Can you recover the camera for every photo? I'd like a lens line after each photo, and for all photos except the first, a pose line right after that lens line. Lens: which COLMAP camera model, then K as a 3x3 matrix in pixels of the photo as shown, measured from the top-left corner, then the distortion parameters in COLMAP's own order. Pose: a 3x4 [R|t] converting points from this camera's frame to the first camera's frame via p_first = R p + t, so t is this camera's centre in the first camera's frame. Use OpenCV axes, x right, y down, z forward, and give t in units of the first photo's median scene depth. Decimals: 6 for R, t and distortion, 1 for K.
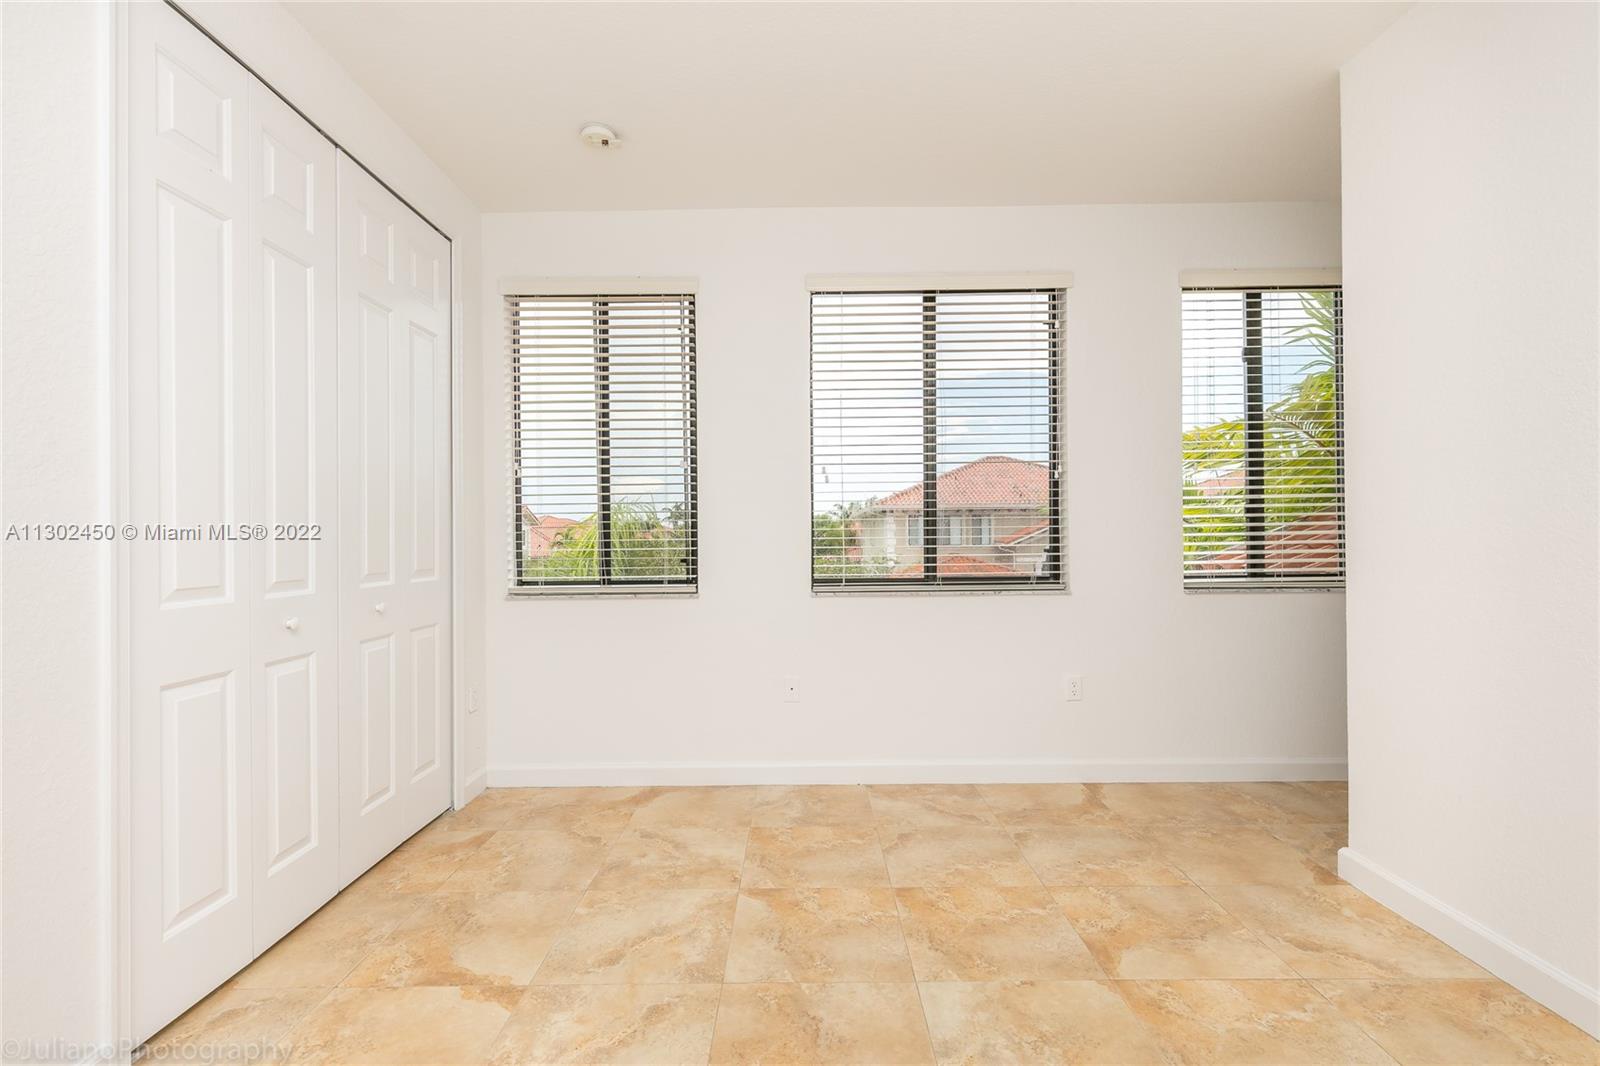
lens RADIAL K [[731.3, 0, 802.0], [0, 731.3, 536.3], [0, 0, 1]] dist [0.004867, 0.000706]
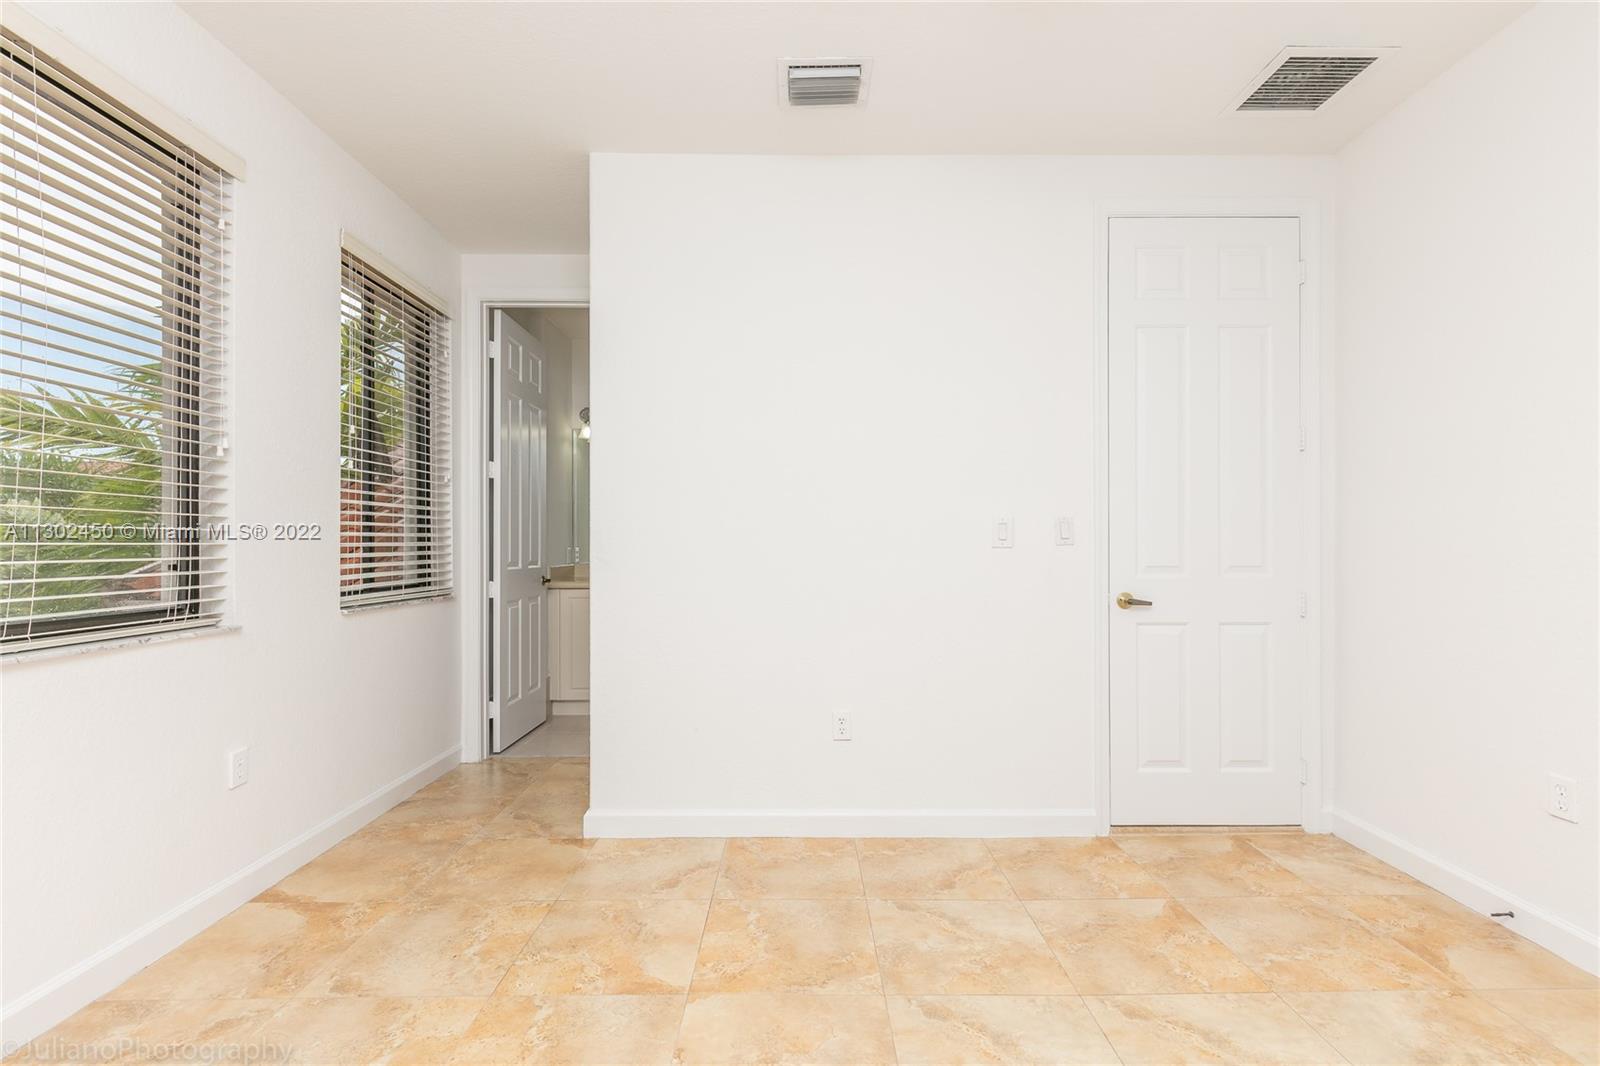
lens RADIAL K [[731.3, 0, 801.7], [0, 731.3, 539.7], [0, 0, 1]] dist [0.004867, 0.000706]
pose [[-0.014246, 0.018637, 0.999725, -0.394937], [-0.002258, 0.999823, -0.018671, 0.006532], [-0.999896, -0.002524, -0.014201, 0.584825]]
